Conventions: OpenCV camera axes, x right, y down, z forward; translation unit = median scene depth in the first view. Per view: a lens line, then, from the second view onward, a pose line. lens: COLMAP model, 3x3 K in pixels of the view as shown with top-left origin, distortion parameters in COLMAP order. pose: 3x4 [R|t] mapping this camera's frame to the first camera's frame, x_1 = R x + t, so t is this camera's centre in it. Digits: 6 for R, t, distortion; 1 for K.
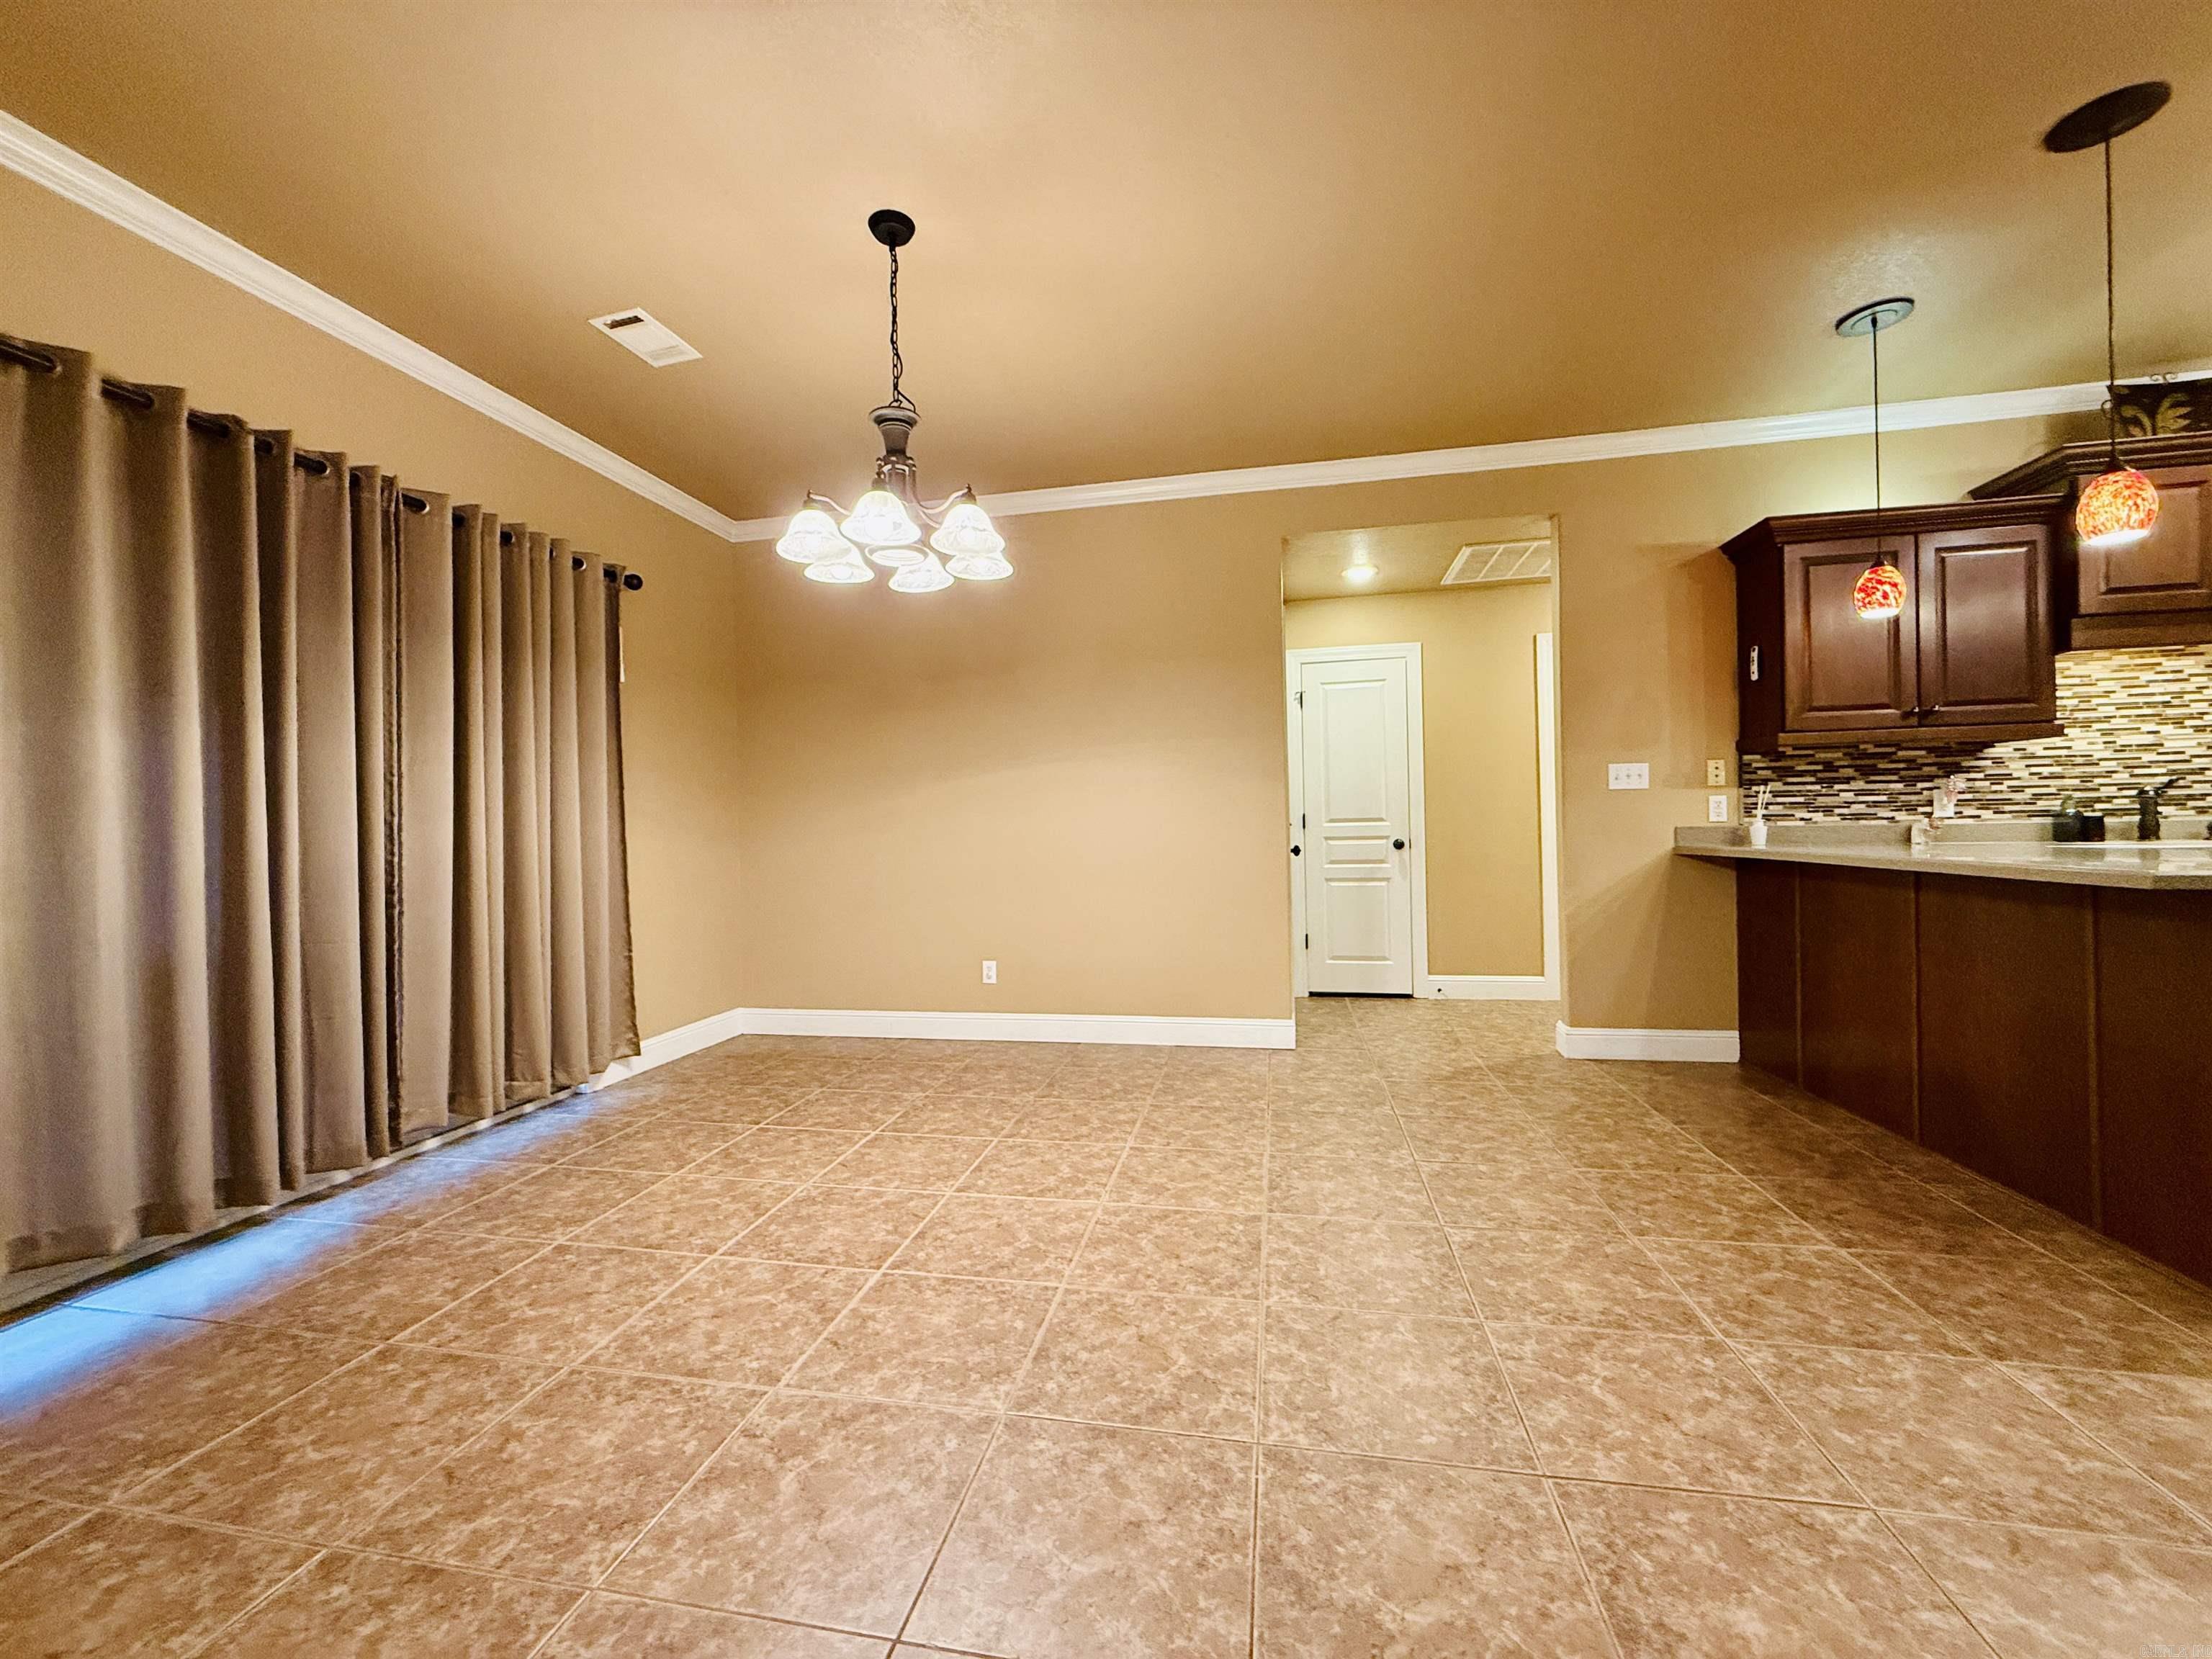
lens RADIAL K [[873.8, 0, 1096.9], [0, 873.8, 832.8], [0, 0, 1]] dist [-0.000705, -0.000143]
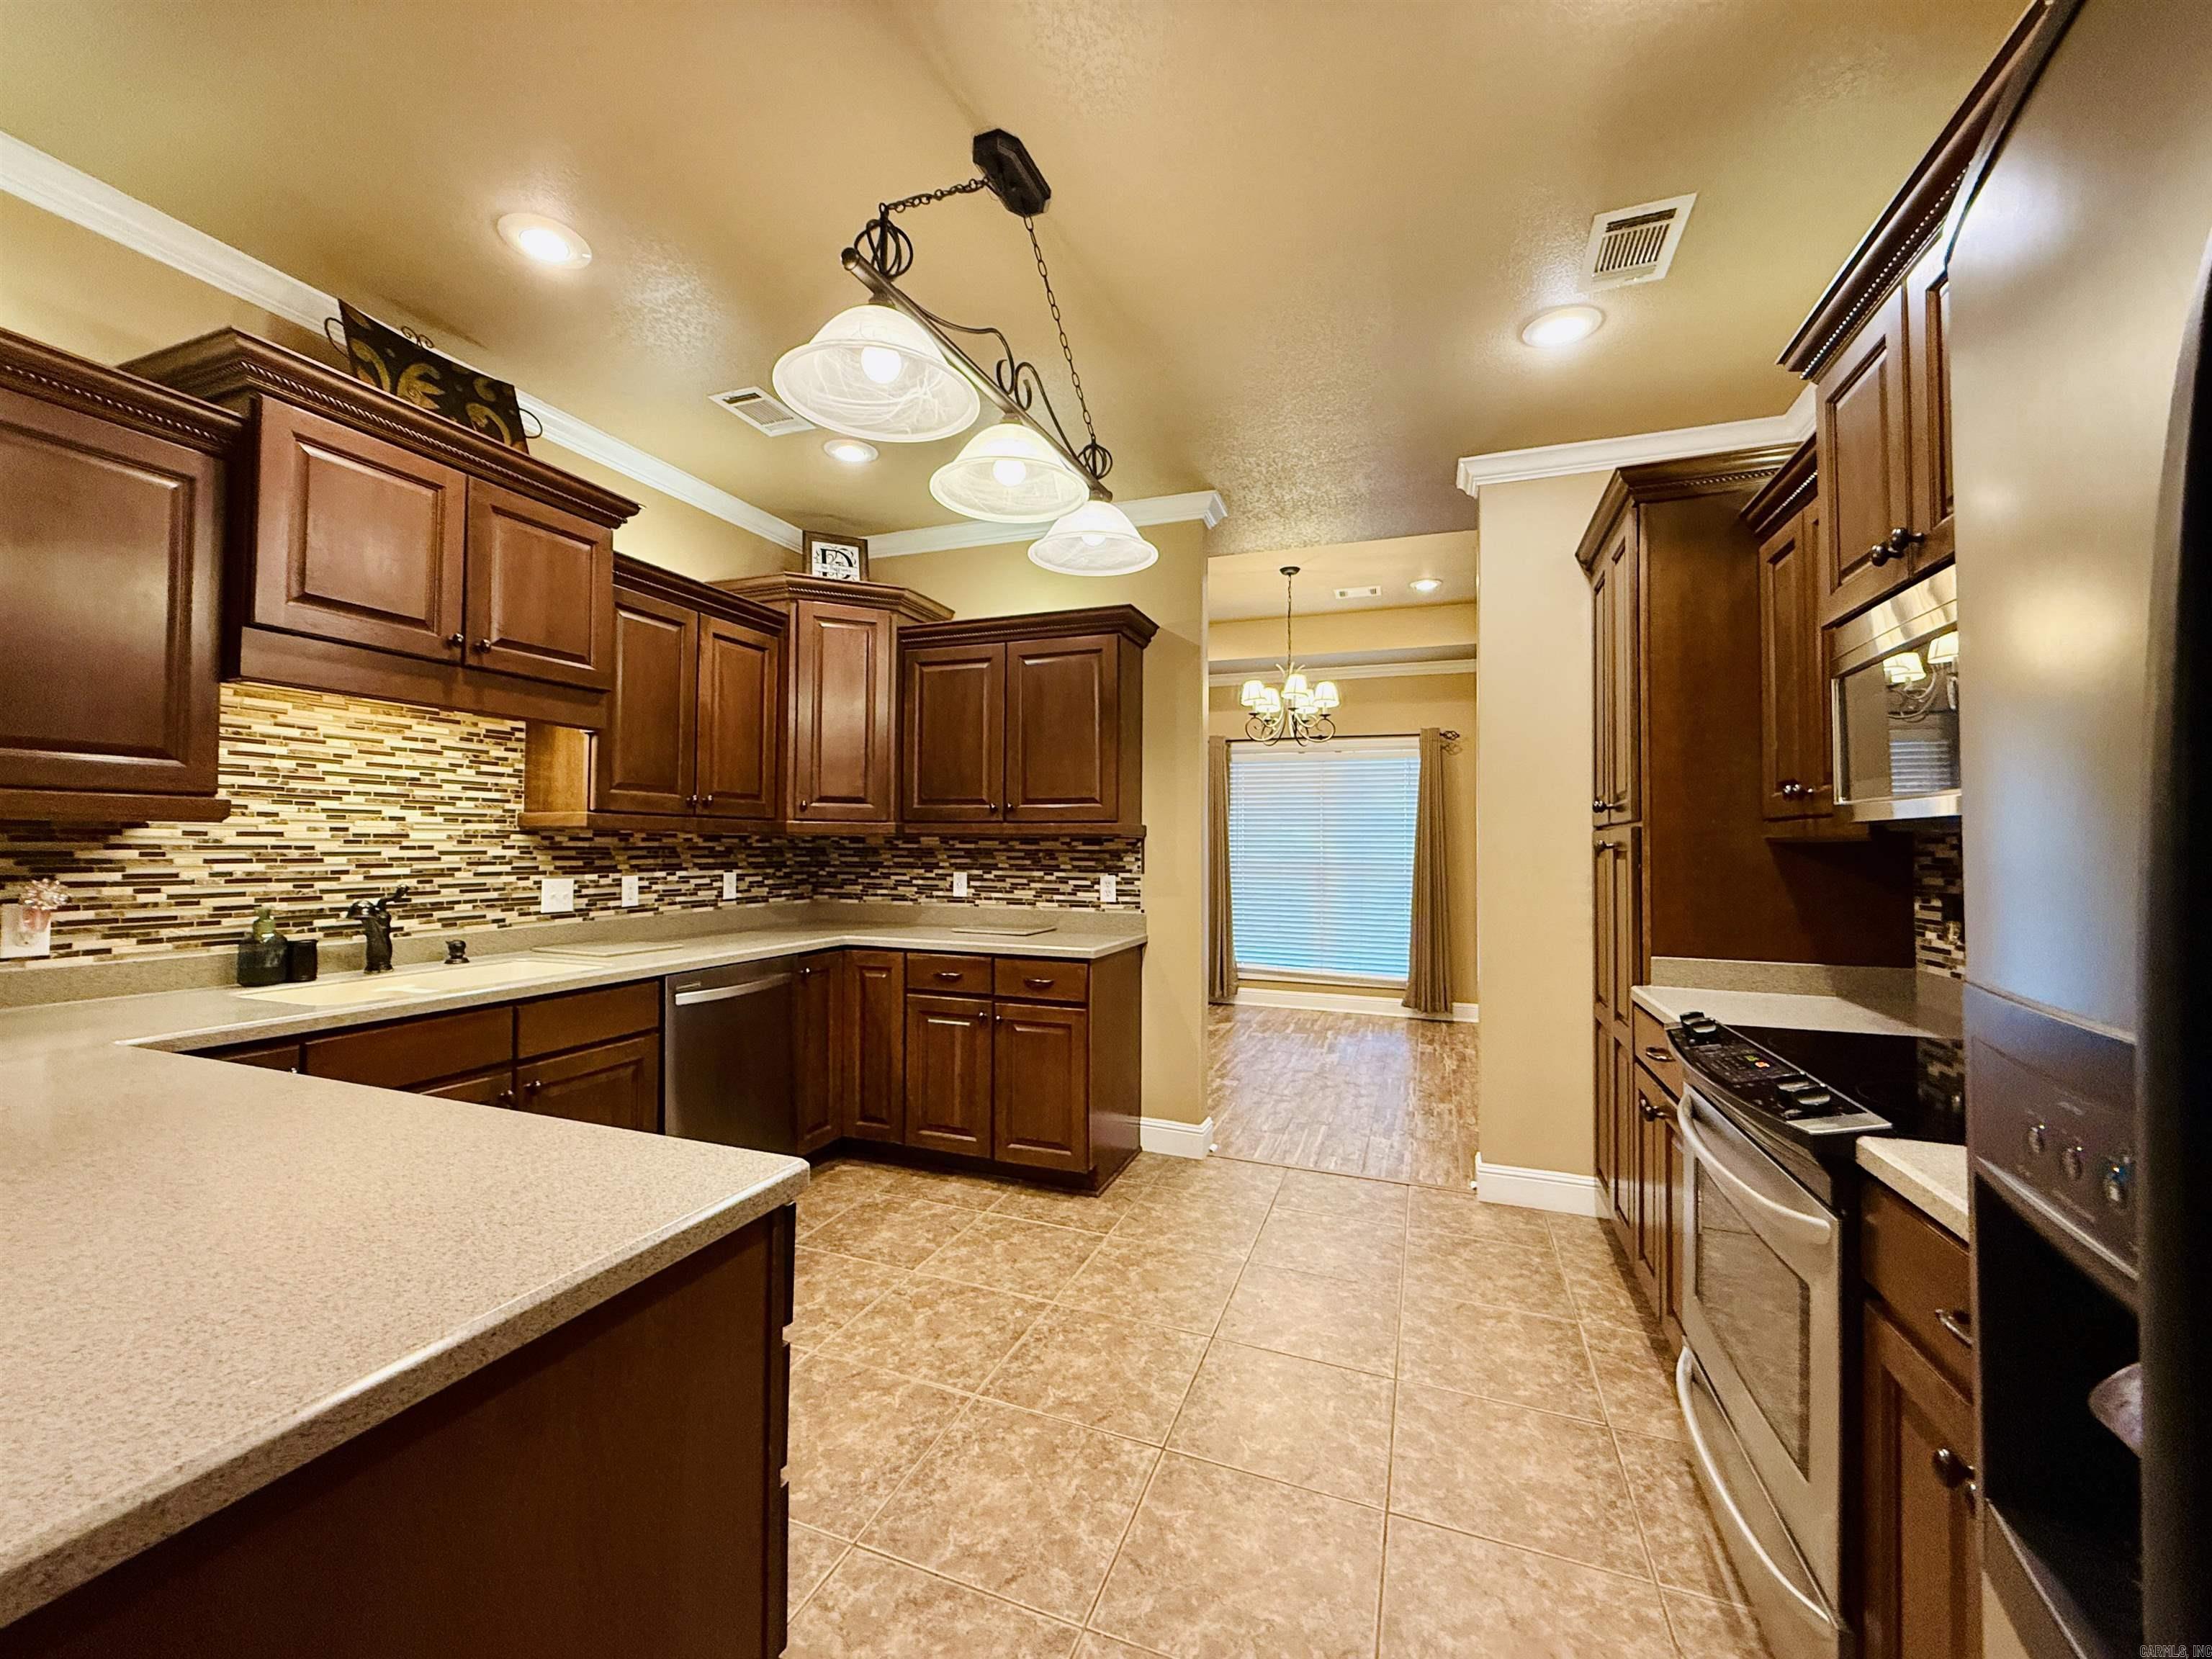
lens RADIAL K [[873.8, 0, 1091.0], [0, 873.8, 830.6], [0, 0, 1]] dist [-0.000705, -0.000143]
pose [[0.162674, 0.039802, 0.985877, 0.578346], [-0.014342, 0.999176, -0.037973, -0.084776], [-0.986576, -0.007962, 0.163111, 0.303810]]
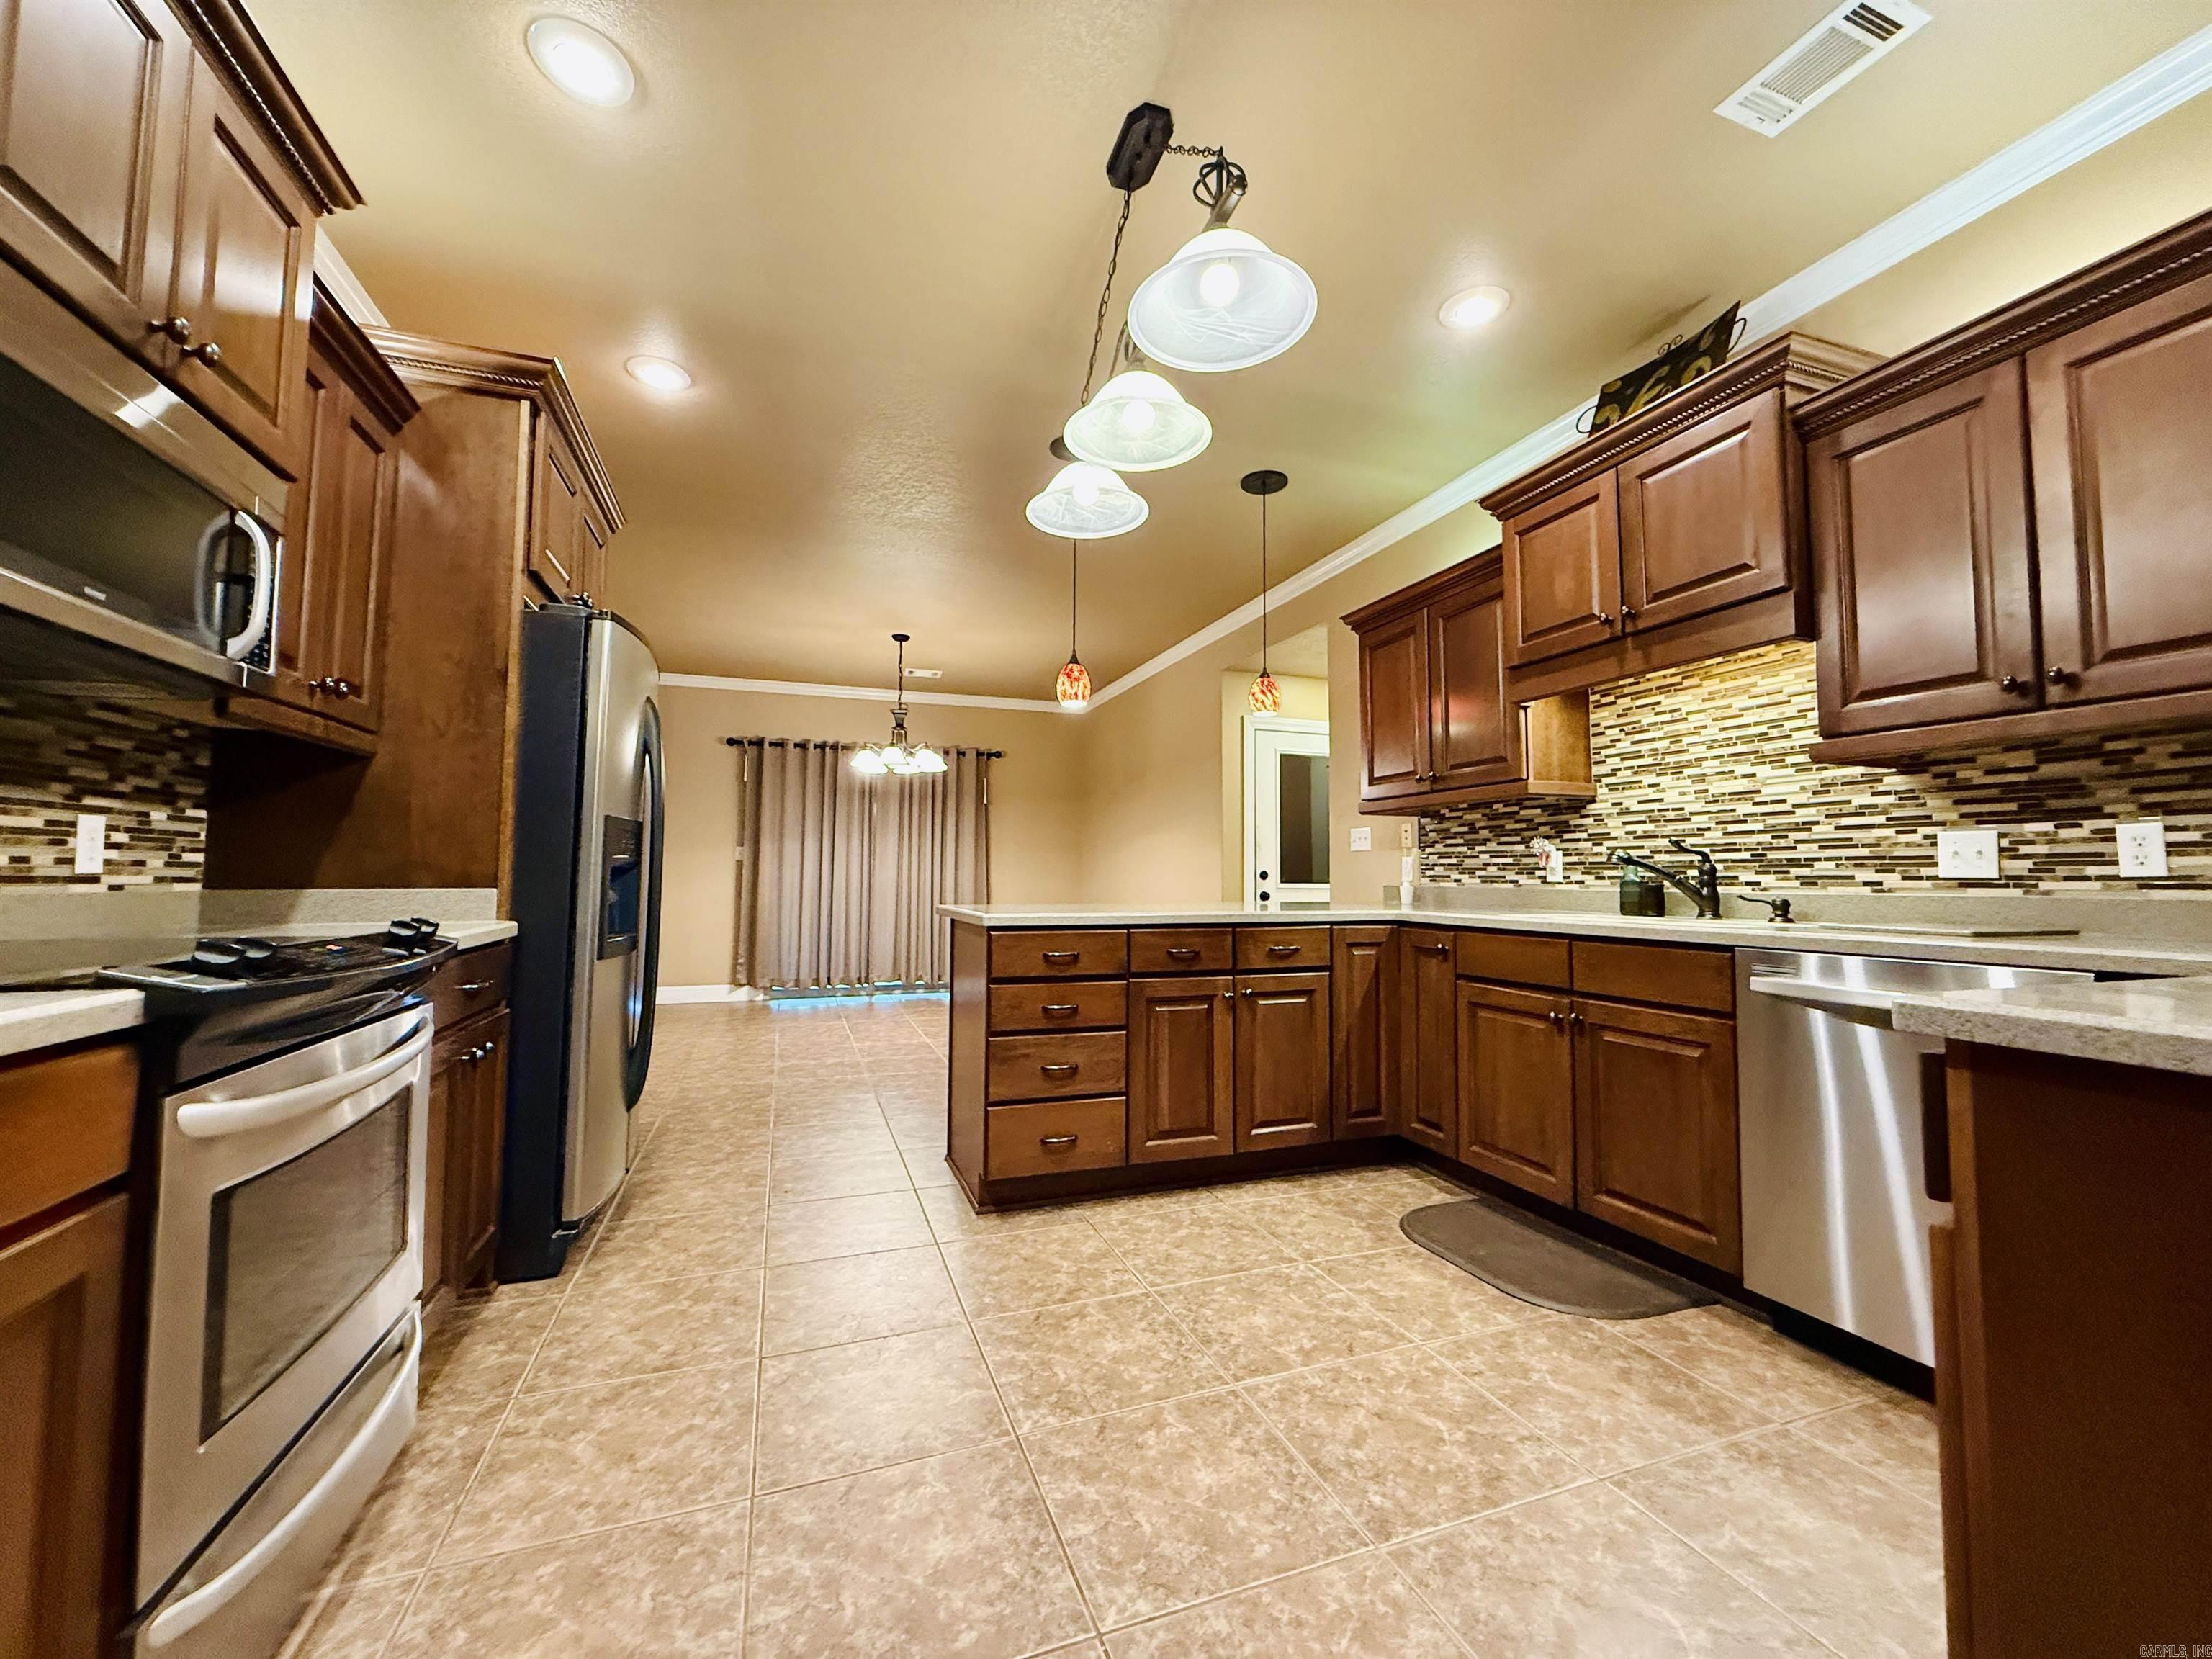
lens RADIAL K [[873.8, 0, 1106.3], [0, 873.8, 832.5], [0, 0, 1]] dist [-0.000705, -0.000143]
pose [[0.528085, -0.022745, -0.848887, 1.541444], [-0.013108, 0.999304, -0.034930, -0.032365], [0.849091, 0.029573, 0.527419, 0.133164]]
